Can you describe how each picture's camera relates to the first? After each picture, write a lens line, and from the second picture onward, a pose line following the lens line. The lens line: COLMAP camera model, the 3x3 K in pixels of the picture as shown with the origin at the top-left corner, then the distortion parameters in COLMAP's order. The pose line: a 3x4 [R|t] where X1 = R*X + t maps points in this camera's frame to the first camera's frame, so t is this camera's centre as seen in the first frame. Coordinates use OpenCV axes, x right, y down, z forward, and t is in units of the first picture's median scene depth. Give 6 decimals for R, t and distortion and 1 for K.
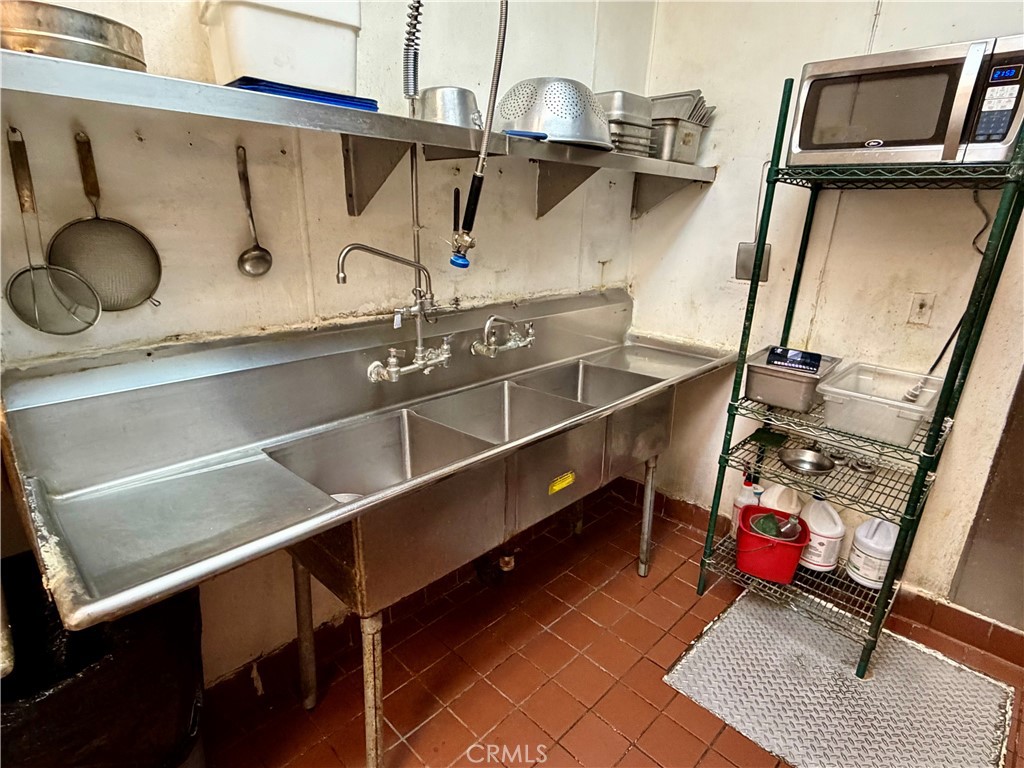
lens RADIAL K [[538.6, 0, 509.6], [0, 538.6, 385.7], [0, 0, 1]] dist [0.000452, 0.000044]
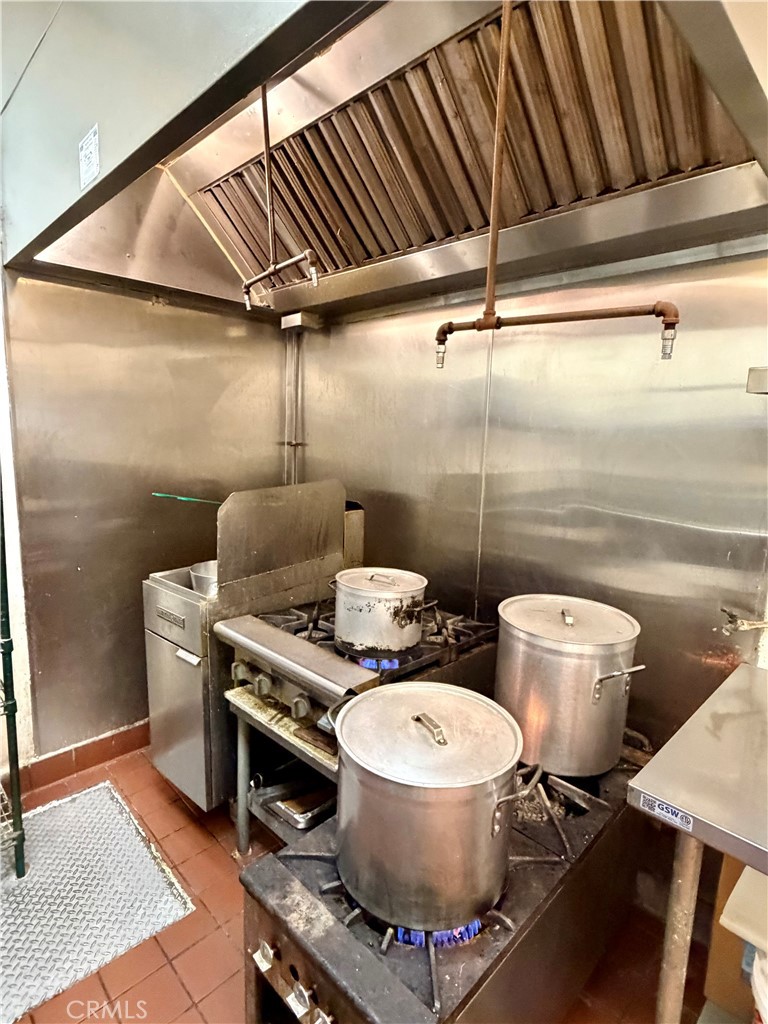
lens RADIAL K [[538.6, 0, 382.2], [0, 538.6, 511.9], [0, 0, 1]] dist [0.000452, 0.000044]
pose [[0.008807, -0.178743, 0.983856, -0.184048], [0.271724, 0.947300, 0.169669, -0.074920], [-0.962335, 0.265844, 0.056911, 0.125263]]
